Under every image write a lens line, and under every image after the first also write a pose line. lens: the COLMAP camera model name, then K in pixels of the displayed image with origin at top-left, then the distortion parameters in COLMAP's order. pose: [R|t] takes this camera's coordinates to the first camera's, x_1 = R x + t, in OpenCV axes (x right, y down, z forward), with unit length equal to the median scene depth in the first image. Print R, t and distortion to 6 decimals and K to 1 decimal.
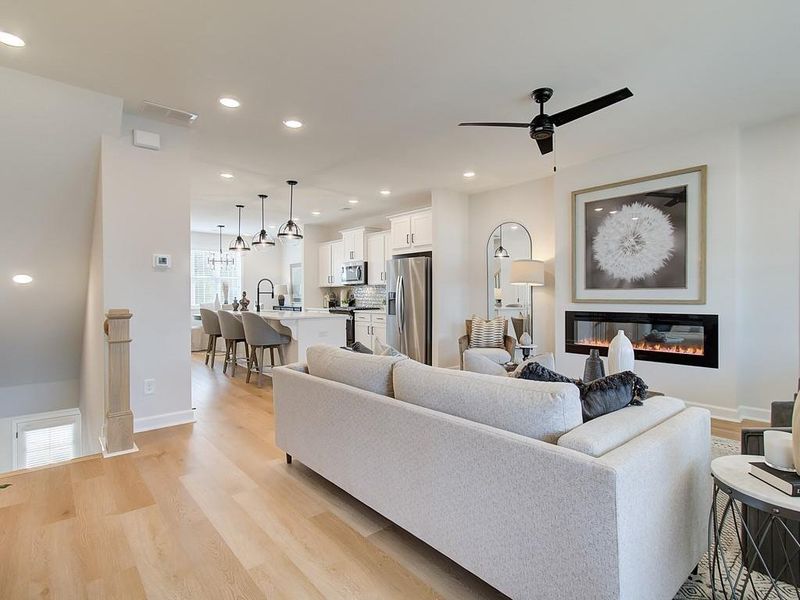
lens RADIAL K [[414.5, 0, 394.5], [0, 414.5, 303.2], [0, 0, 1]] dist [-0.029392, 0.023931]
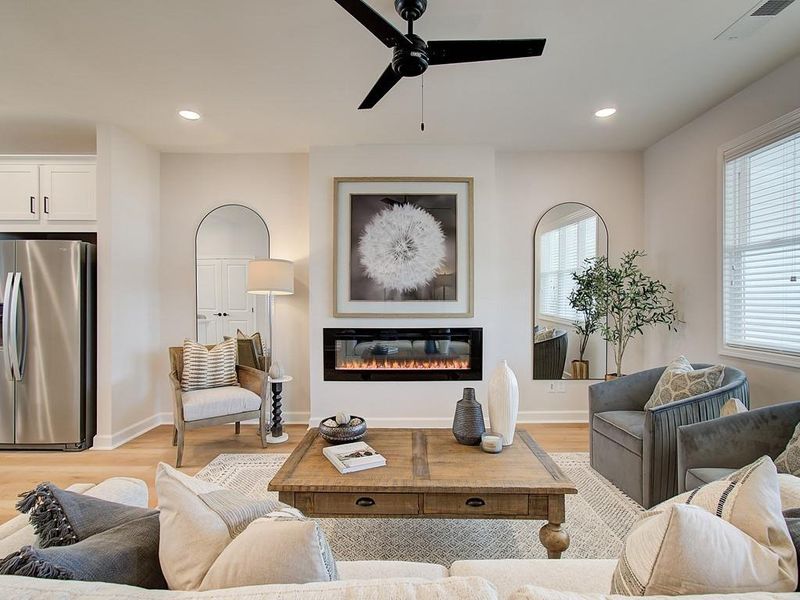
lens RADIAL K [[414.5, 0, 399.3], [0, 414.5, 299.5], [0, 0, 1]] dist [-0.029392, 0.023931]
pose [[0.649660, 0.003706, 0.760216, -0.077828], [0.011811, 0.999818, -0.014967, -0.018814], [-0.760133, 0.018702, 0.649498, 0.336118]]
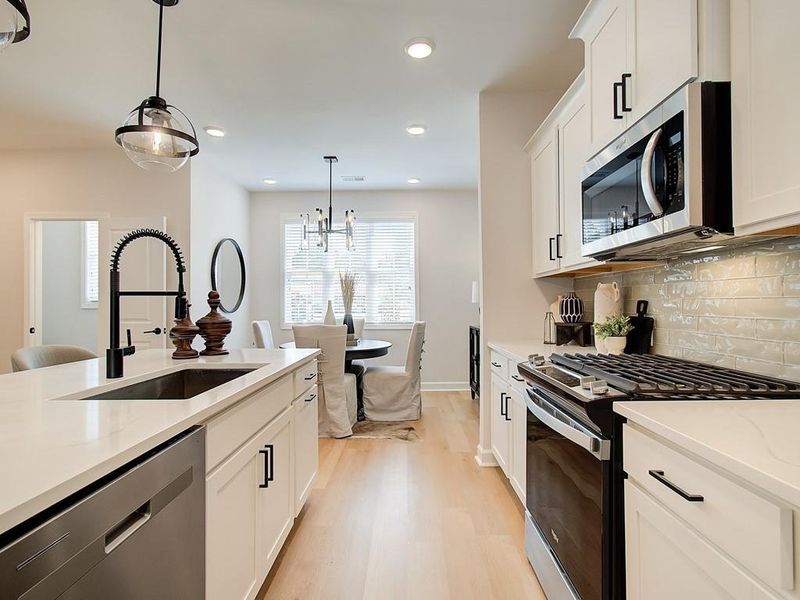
lens RADIAL K [[414.5, 0, 399.4], [0, 414.5, 303.7], [0, 0, 1]] dist [-0.029392, 0.023931]
pose [[0.756308, -0.000564, -0.654215, -0.080025], [-0.011626, 0.999830, -0.014302, -0.021691], [0.654112, 0.018423, 0.756173, 1.116907]]
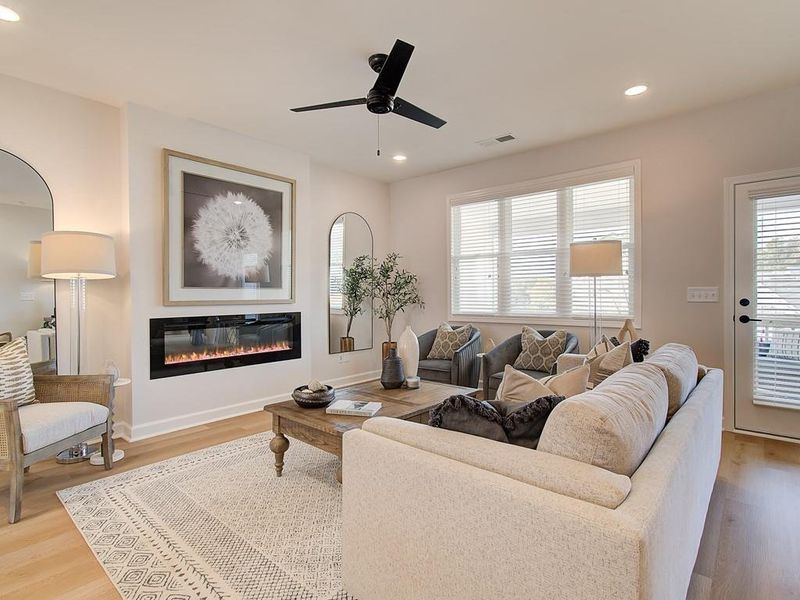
lens RADIAL K [[414.5, 0, 395.4], [0, 414.5, 295.2], [0, 0, 1]] dist [-0.029392, 0.023931]
pose [[-0.141029, 0.003237, 0.990000, -0.274273], [0.024605, 0.999697, 0.000237, -0.009241], [-0.989700, 0.024393, -0.141066, 0.610450]]
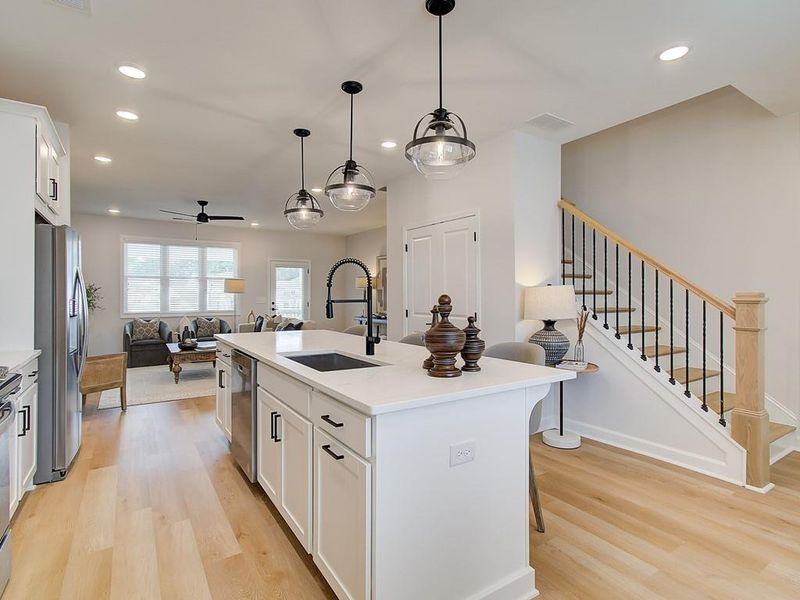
lens RADIAL K [[414.5, 0, 402.3], [0, 414.5, 292.7], [0, 0, 1]] dist [-0.029392, 0.023931]
pose [[-0.992396, 0.006651, 0.122903, -0.480052], [0.007981, 0.999915, 0.010330, -0.041301], [-0.122823, 0.011232, -0.992365, 1.605510]]
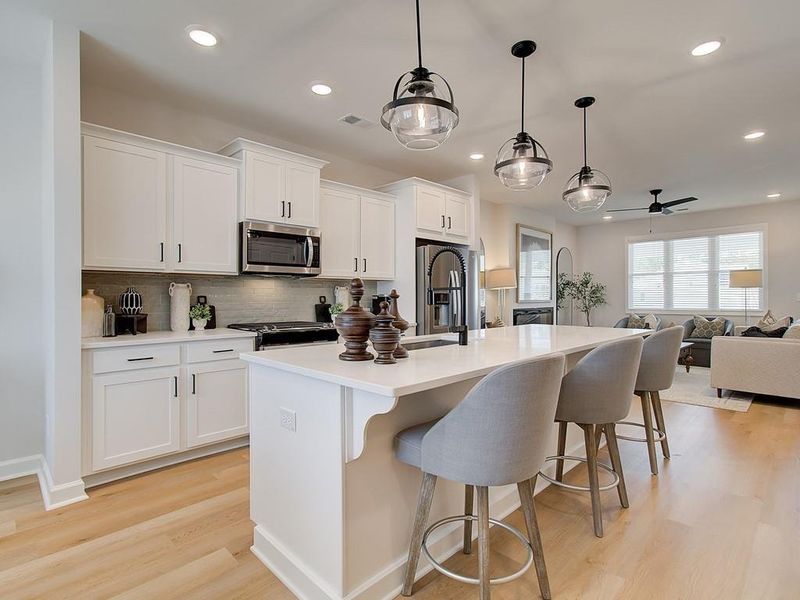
lens RADIAL K [[414.5, 0, 396.1], [0, 414.5, 295.4], [0, 0, 1]] dist [-0.029392, 0.023931]
pose [[-0.071882, 0.010200, 0.997361, -0.793709], [0.022862, 0.999702, -0.008576, -0.021017], [-0.997151, 0.022185, -0.072094, 1.292853]]
